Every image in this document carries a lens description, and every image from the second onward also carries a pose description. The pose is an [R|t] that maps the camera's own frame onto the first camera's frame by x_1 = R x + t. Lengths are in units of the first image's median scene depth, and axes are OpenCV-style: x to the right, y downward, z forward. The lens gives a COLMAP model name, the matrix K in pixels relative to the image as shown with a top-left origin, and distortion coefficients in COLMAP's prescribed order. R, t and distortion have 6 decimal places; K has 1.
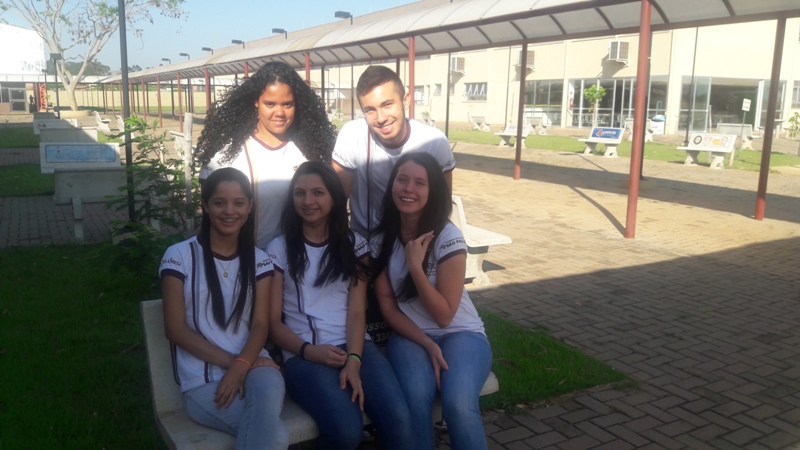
lens RADIAL K [[662.5, 0, 397.8], [0, 662.5, 223.5], [0, 0, 1]] dist [0.026574, -0.071532]
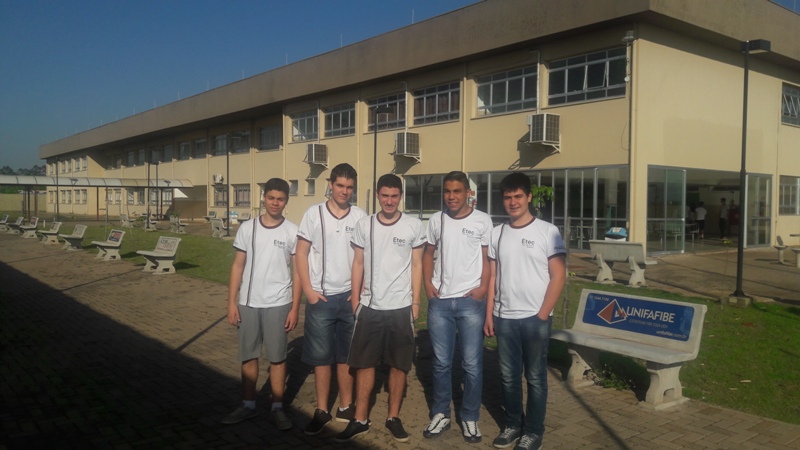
lens RADIAL K [[662.5, 0, 399.1], [0, 662.5, 225.2], [0, 0, 1]] dist [0.026574, -0.071532]
pose [[0.987242, -0.003652, 0.159184, 0.090879], [0.026930, 0.989164, -0.144325, -0.078021], [-0.156932, 0.146771, 0.976643, 0.409402]]
